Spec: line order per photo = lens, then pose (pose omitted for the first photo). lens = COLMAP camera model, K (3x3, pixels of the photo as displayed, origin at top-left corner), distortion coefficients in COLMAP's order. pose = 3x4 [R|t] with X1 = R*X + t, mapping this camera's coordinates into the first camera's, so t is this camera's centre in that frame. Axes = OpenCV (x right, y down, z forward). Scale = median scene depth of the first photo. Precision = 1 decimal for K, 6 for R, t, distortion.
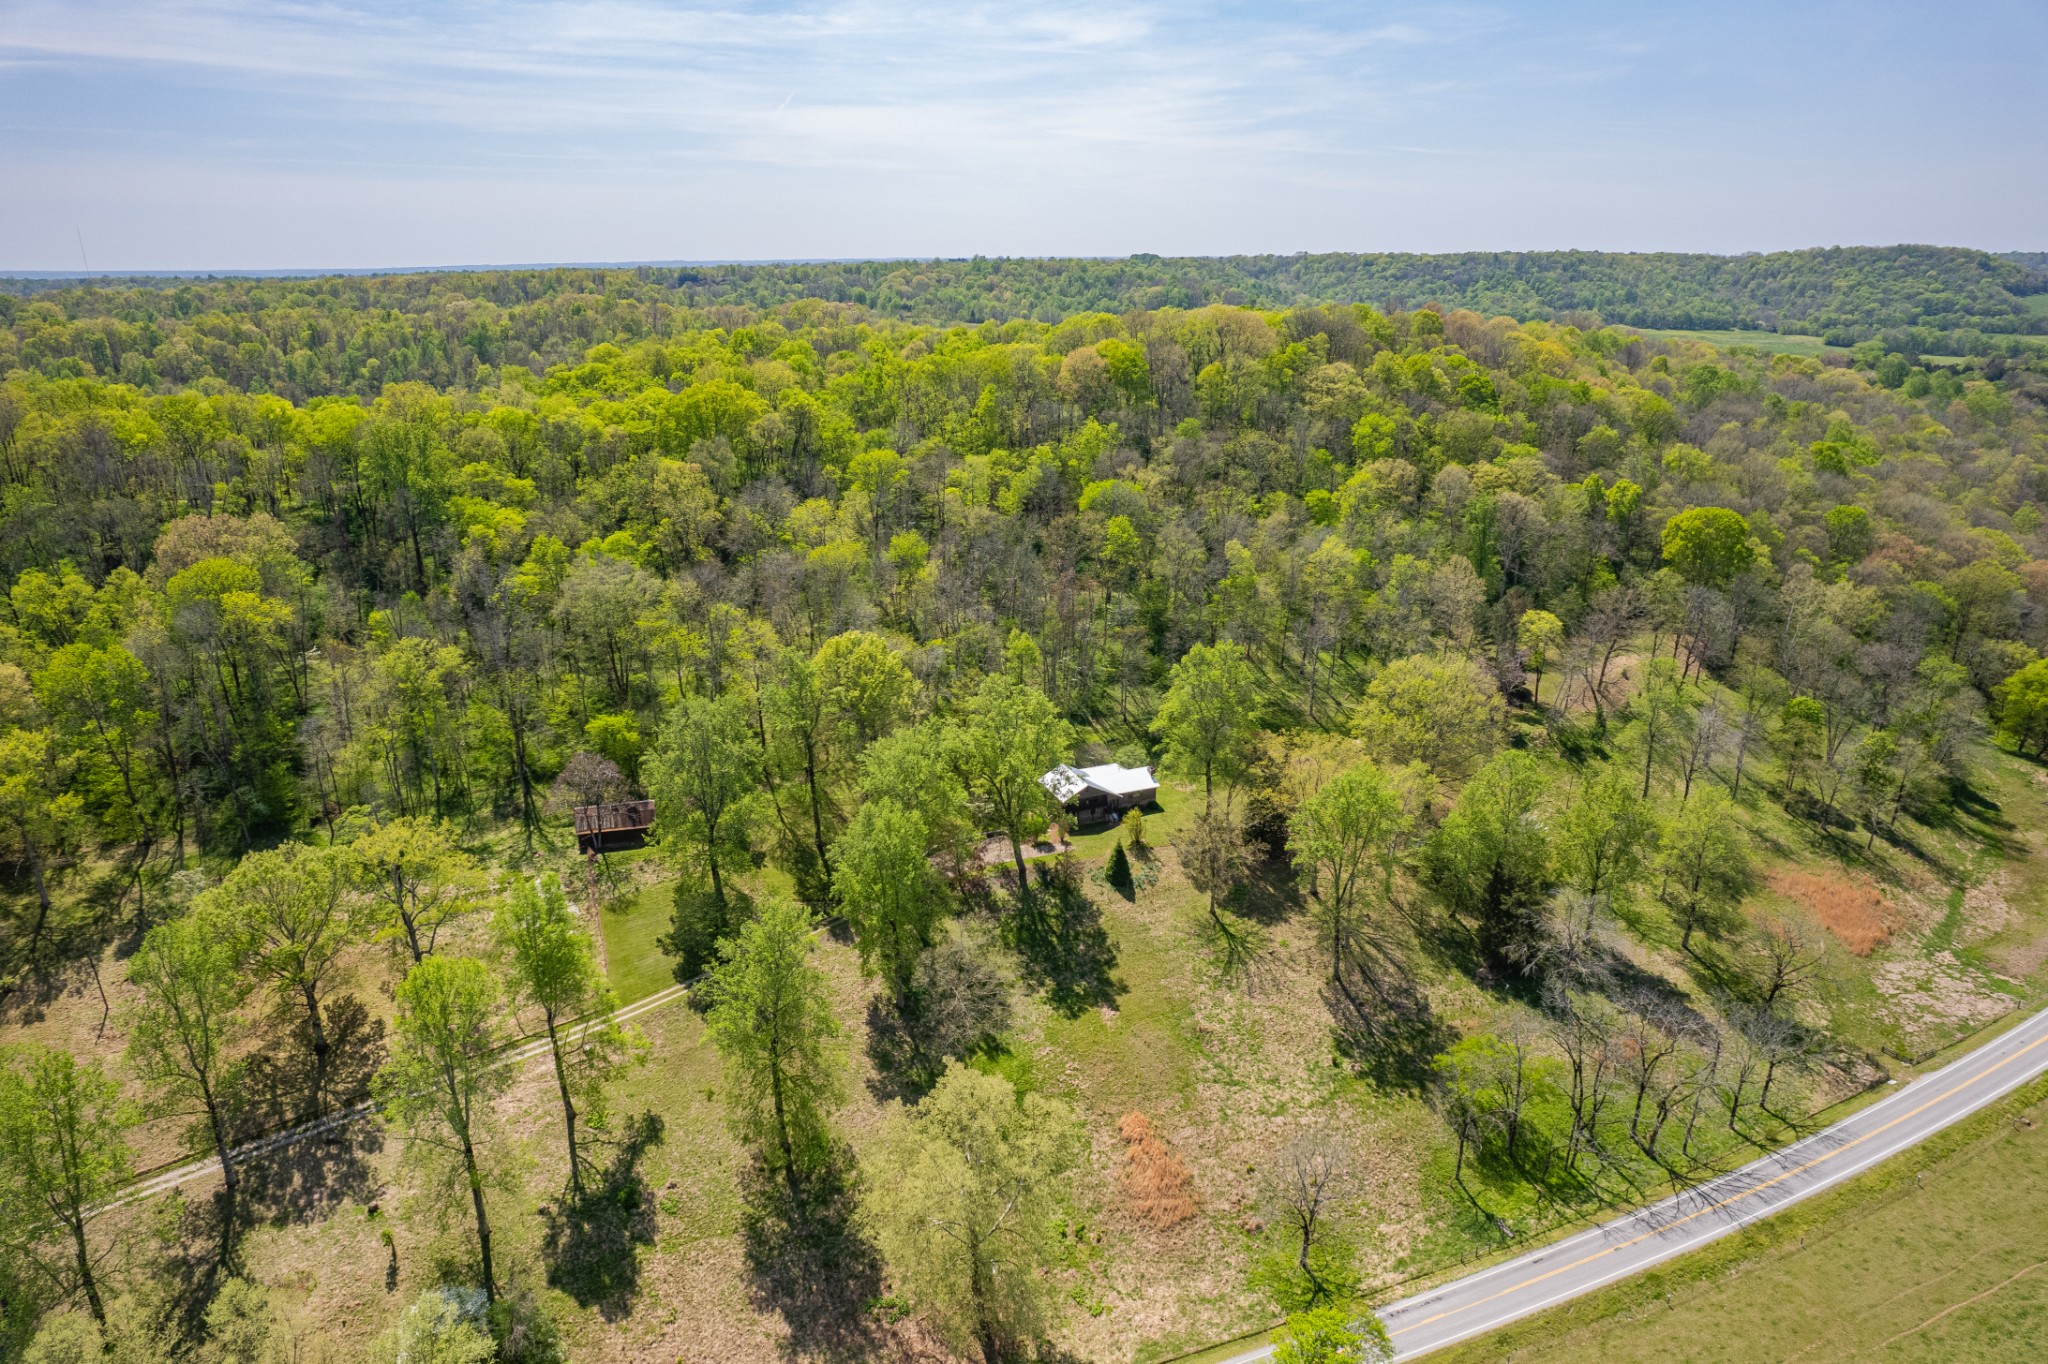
lens RADIAL K [[1309.2, 0, 1024.0], [0, 1309.2, 682.0], [0, 0, 1]] dist [-0.086305, 0.078877]
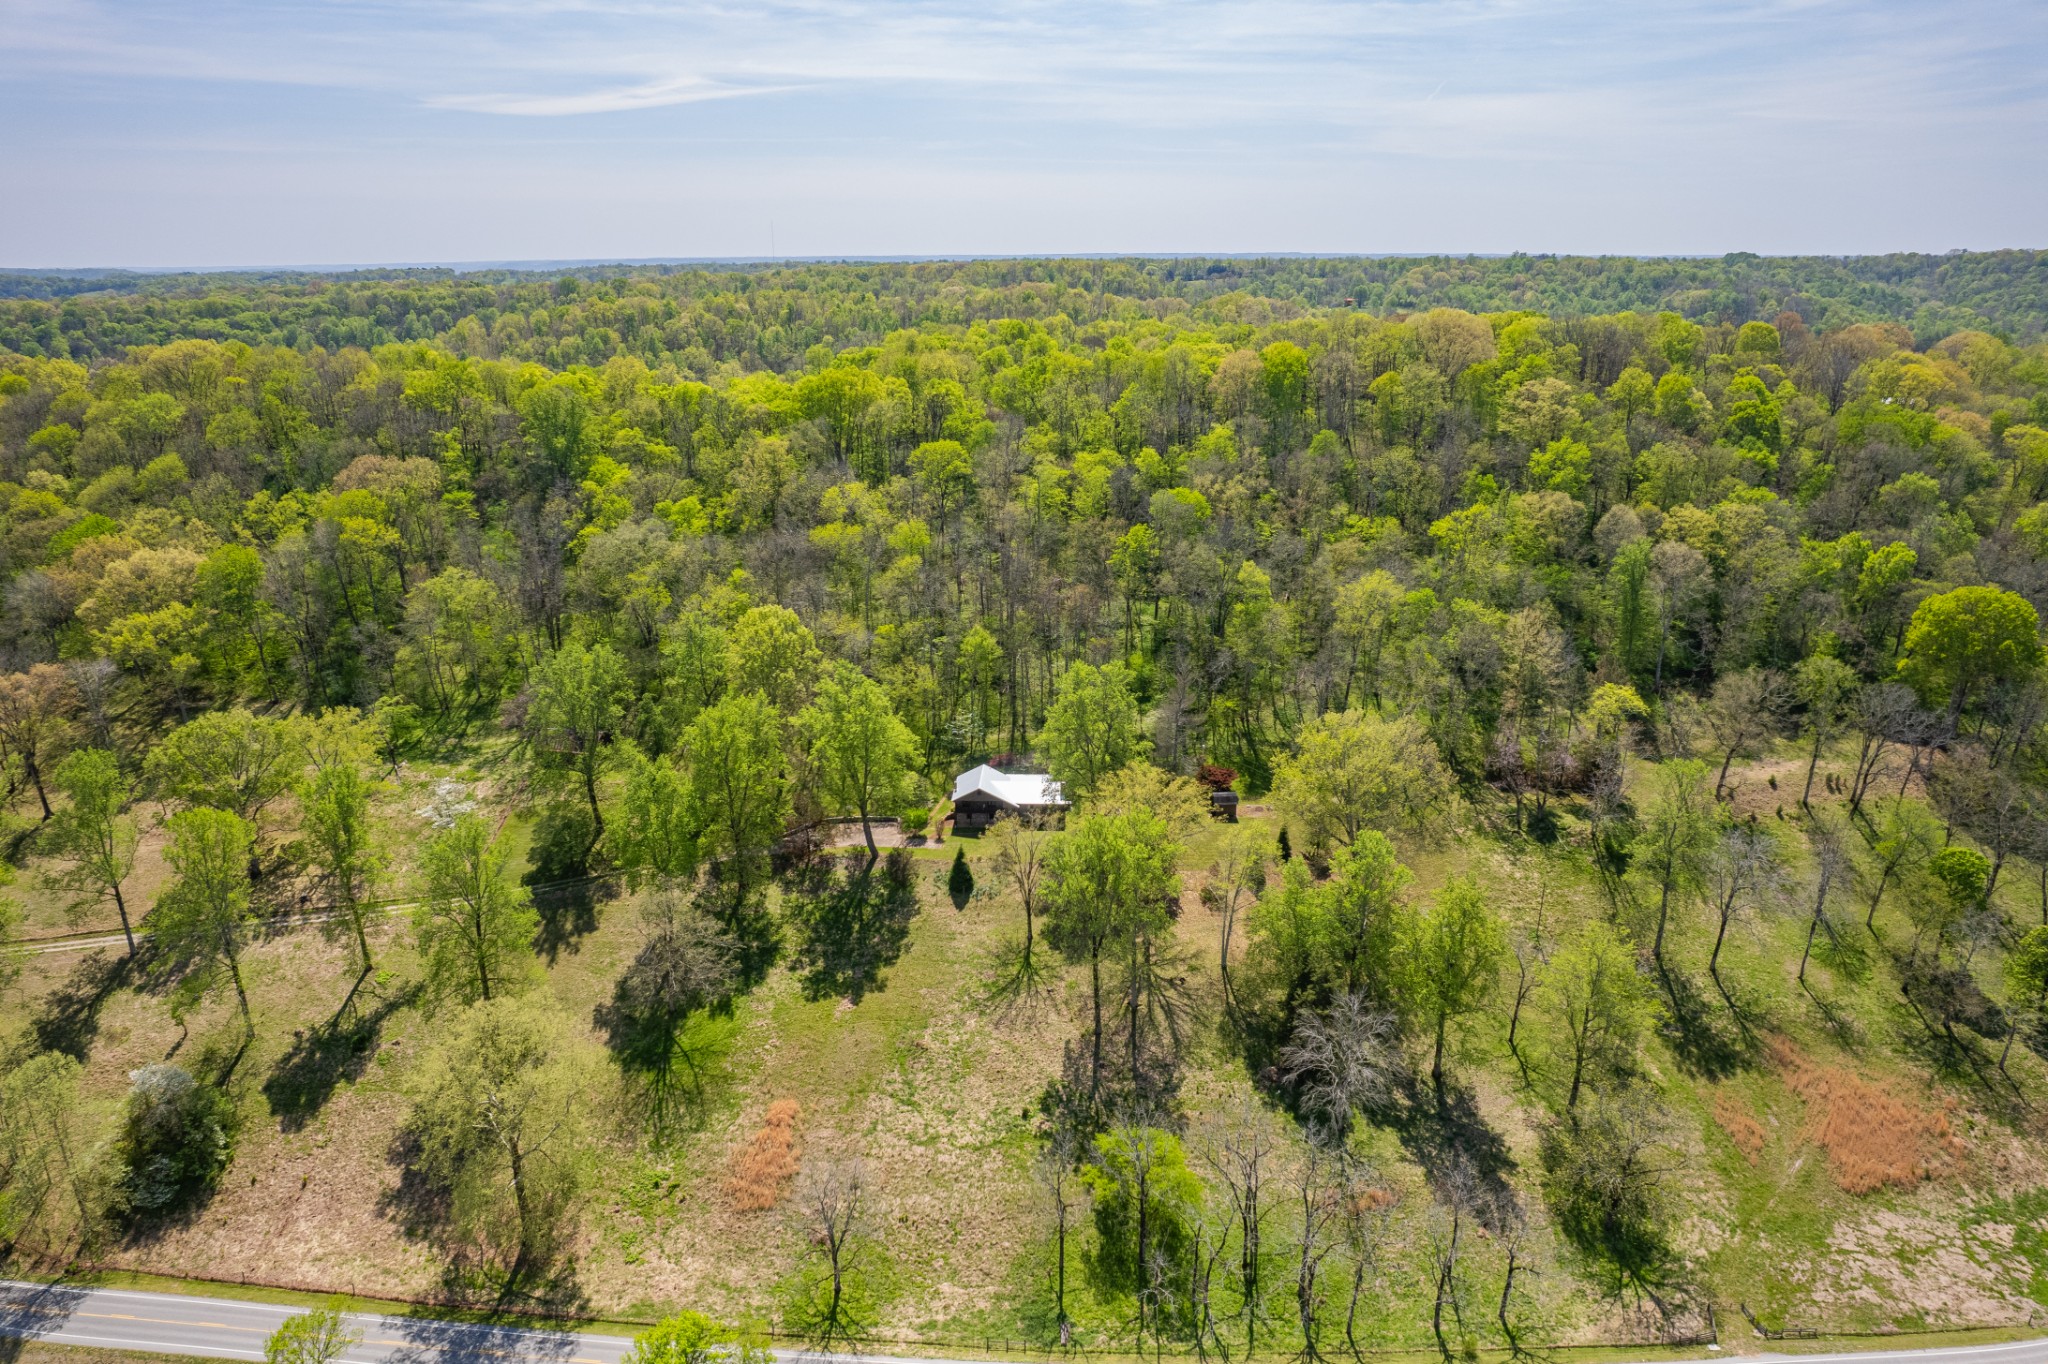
lens RADIAL K [[1309.2, 0, 1024.0], [0, 1309.2, 682.0], [0, 0, 1]] dist [-0.086305, 0.078877]
pose [[0.900029, 0.139281, -0.412975, 0.527654], [-0.137041, 0.989940, 0.035206, -0.044586], [0.413724, 0.024908, 0.910062, 0.121961]]
